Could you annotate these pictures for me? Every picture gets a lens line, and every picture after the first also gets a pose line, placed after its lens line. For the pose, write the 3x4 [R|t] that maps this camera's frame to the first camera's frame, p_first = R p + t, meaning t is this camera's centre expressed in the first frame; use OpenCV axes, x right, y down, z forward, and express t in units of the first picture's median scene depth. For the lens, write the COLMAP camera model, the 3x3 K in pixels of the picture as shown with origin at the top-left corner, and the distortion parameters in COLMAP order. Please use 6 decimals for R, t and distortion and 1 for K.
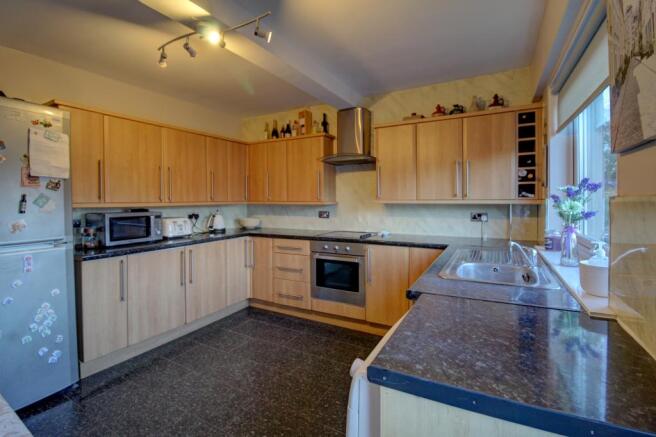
lens RADIAL K [[305.8, 0, 329.0], [0, 305.8, 204.5], [0, 0, 1]] dist [-0.005377, -0.000674]
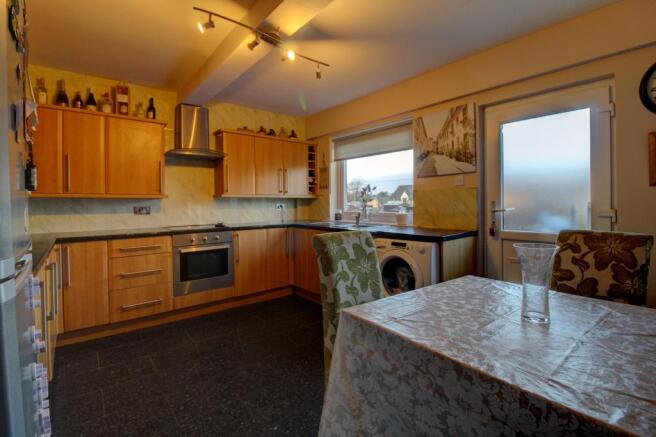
lens RADIAL K [[305.8, 0, 329.0], [0, 305.8, 204.5], [0, 0, 1]] dist [-0.005377, -0.000674]
pose [[0.360077, -0.001762, 0.932921, -0.764419], [0.022506, 0.999724, -0.006799, 0.040624], [-0.932651, 0.023445, 0.360017, 0.215559]]
